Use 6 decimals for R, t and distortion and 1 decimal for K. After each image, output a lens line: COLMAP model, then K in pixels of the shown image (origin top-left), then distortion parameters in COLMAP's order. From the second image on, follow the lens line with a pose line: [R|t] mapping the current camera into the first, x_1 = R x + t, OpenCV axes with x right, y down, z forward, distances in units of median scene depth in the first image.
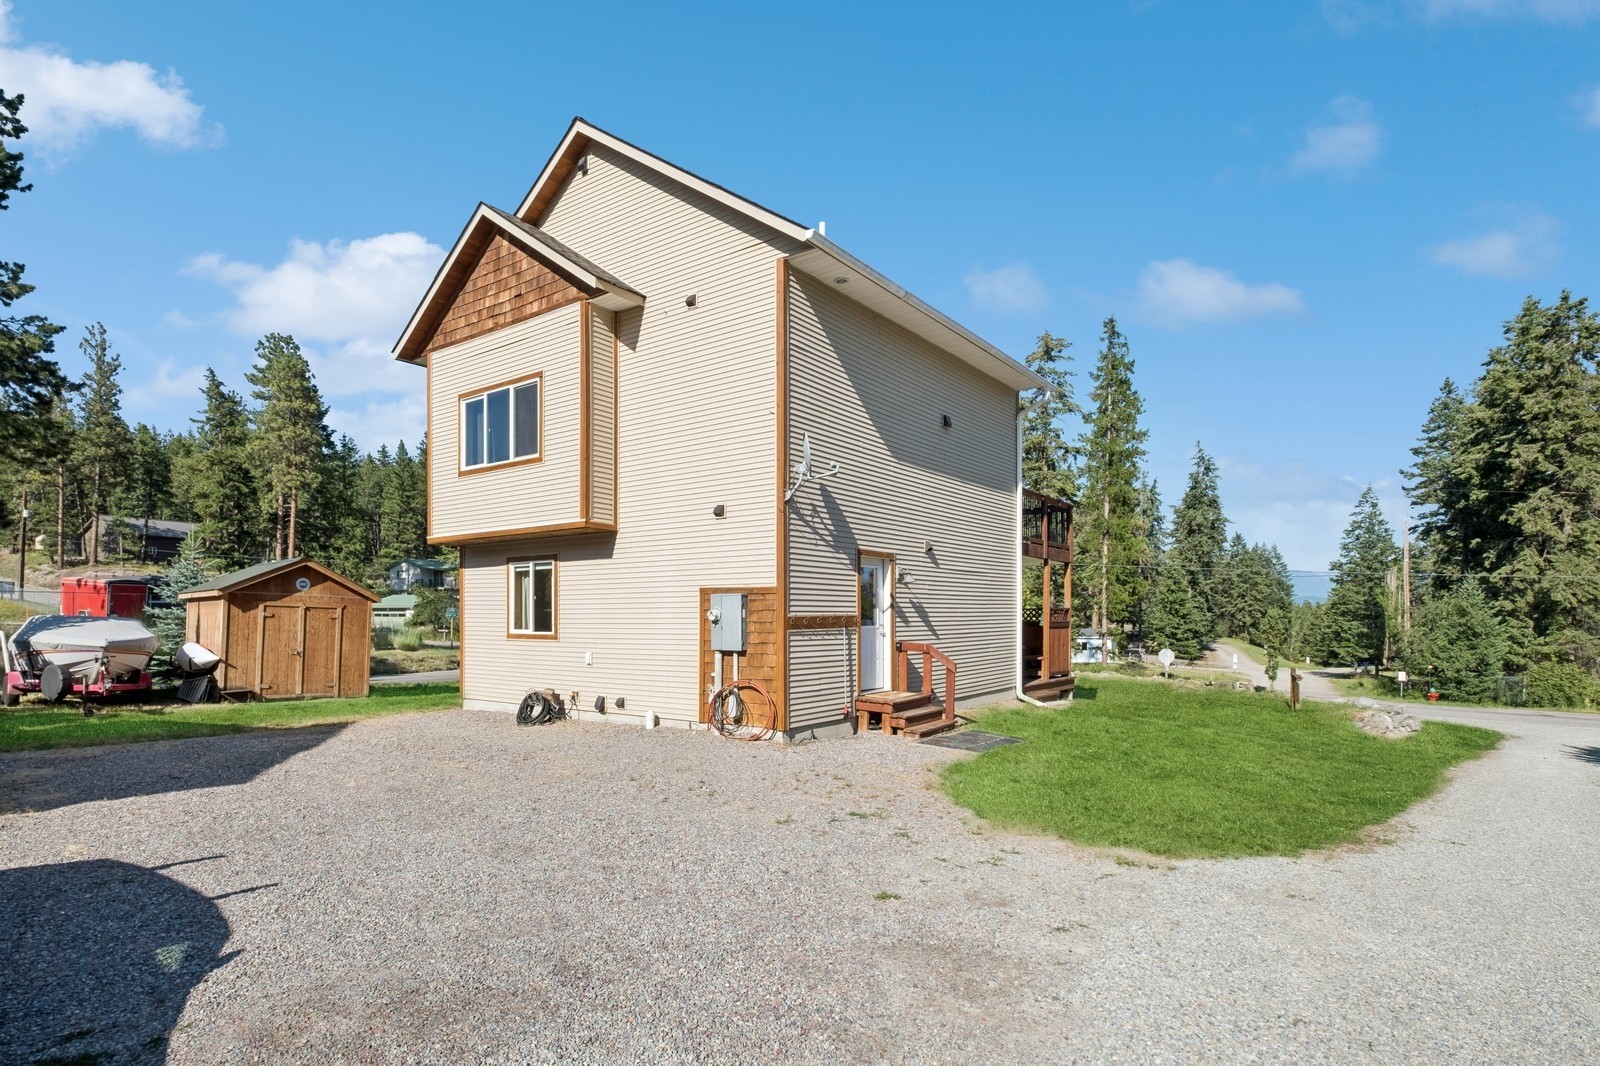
lens RADIAL K [[826.0, 0, 848.3], [0, 826.0, 622.0], [0, 0, 1]] dist [0.000587, 0.000046]
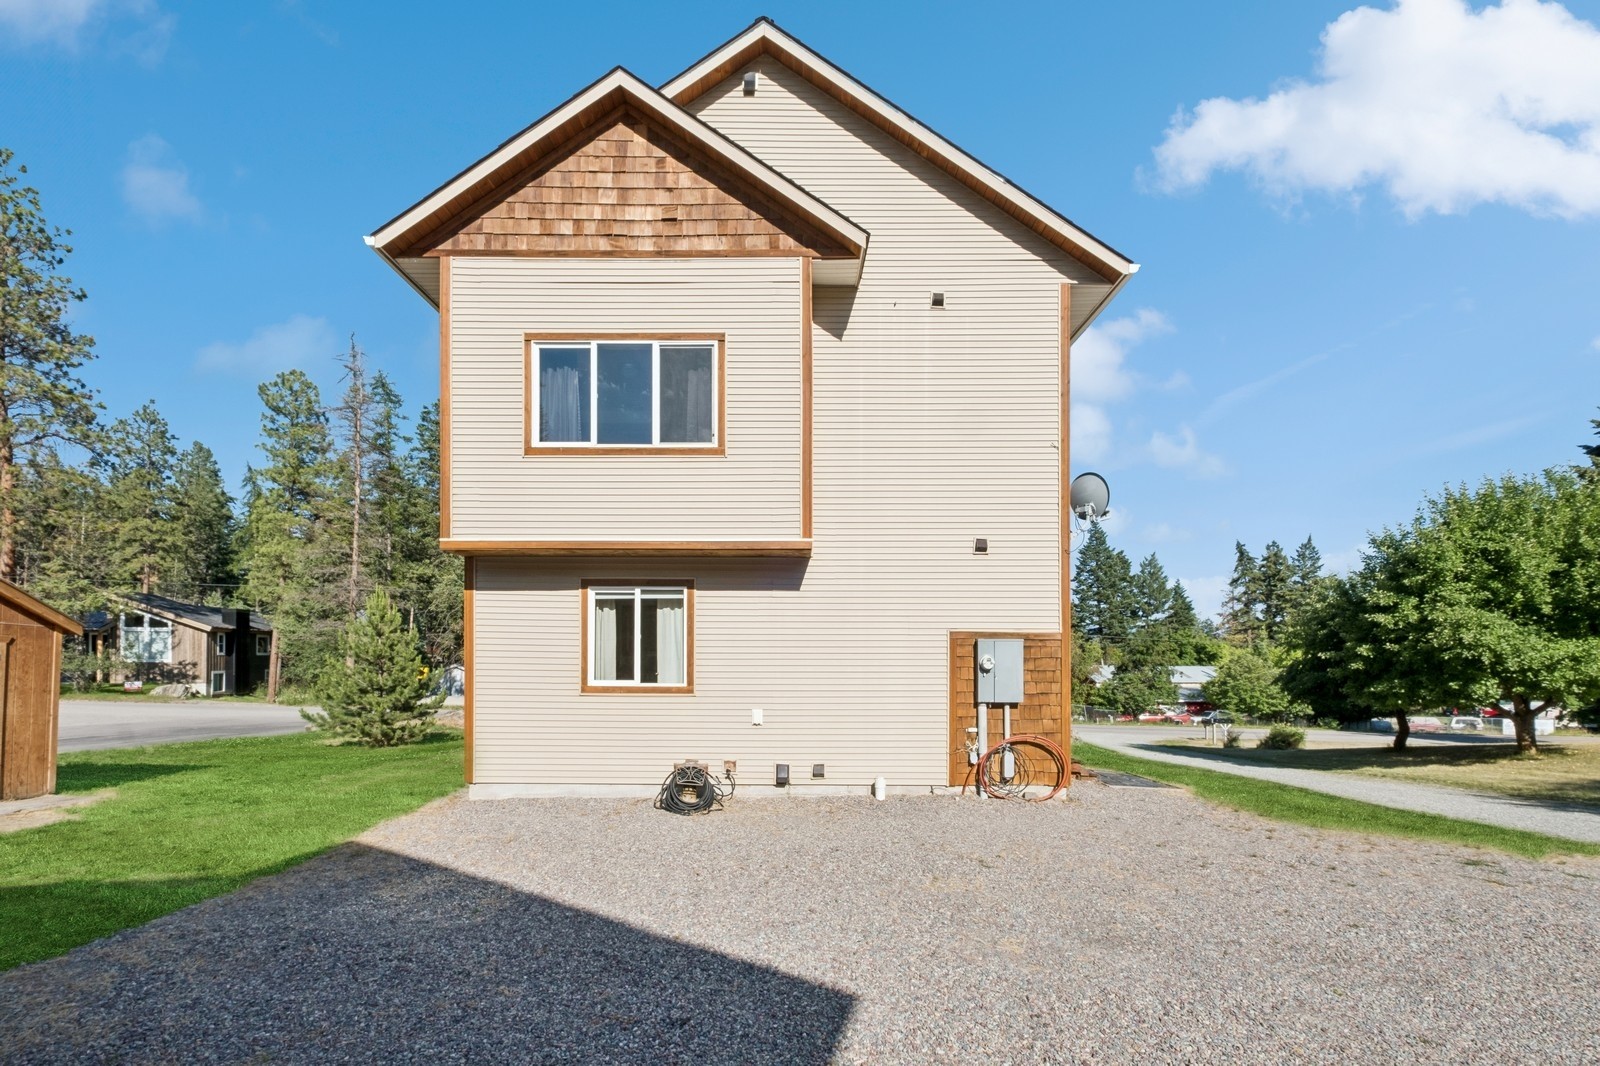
lens RADIAL K [[709.6, 0, 799.3], [0, 709.6, 655.7], [0, 0, 1]] dist [0.005830, 0.000043]
pose [[0.823128, 0.006150, 0.567823, -0.652136], [-0.002511, 0.999971, -0.007191, -0.008810], [-0.567851, 0.004493, 0.823119, 0.420571]]
